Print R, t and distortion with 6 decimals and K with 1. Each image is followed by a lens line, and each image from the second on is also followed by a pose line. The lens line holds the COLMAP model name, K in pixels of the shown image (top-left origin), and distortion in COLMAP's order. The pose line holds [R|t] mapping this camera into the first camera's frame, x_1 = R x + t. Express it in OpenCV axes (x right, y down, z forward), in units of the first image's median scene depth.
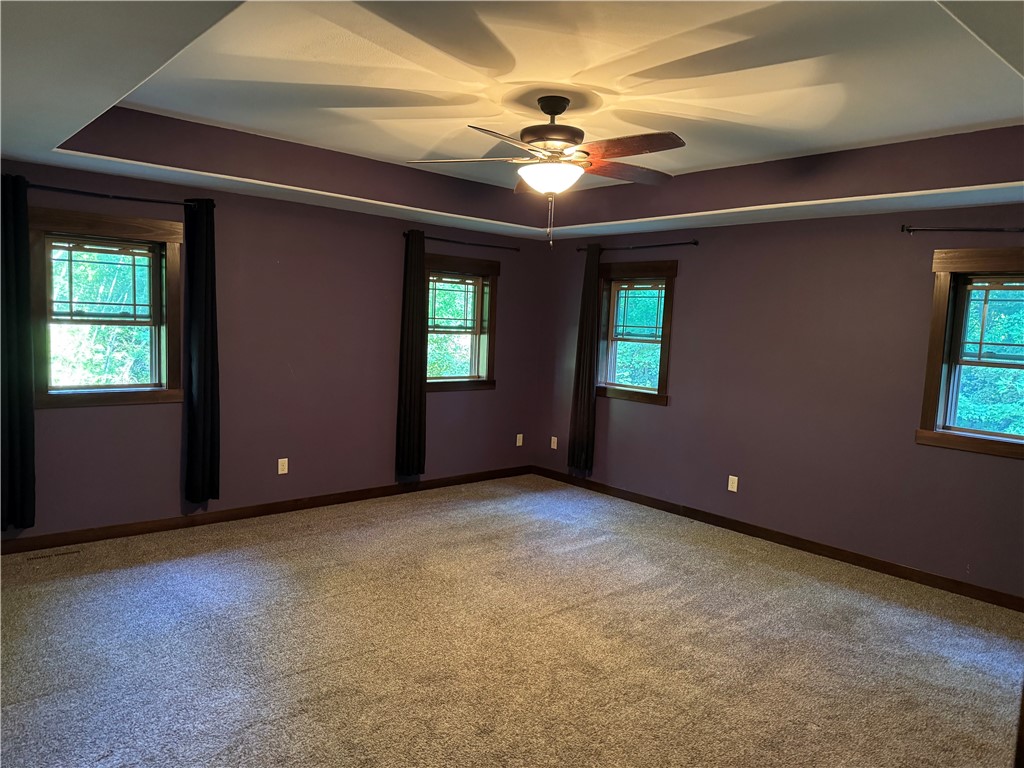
lens RADIAL K [[710.3, 0, 515.0], [0, 710.3, 380.8], [0, 0, 1]] dist [0.073892, -0.088946]
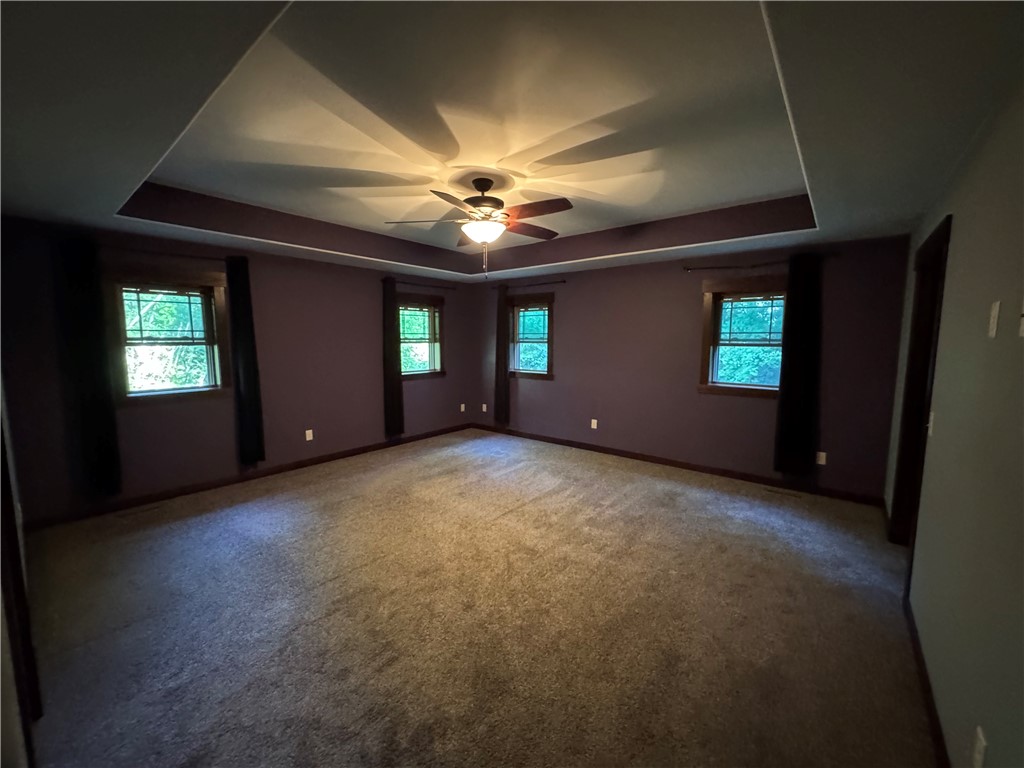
lens RADIAL K [[409.7, 0, 513.4], [0, 409.7, 377.4], [0, 0, 1]] dist [-0.000257, -0.000192]
pose [[0.986356, -0.058286, 0.153962, -0.032019], [0.056402, 0.998270, 0.016584, 0.009849], [-0.154662, -0.007674, 0.987938, 0.103292]]
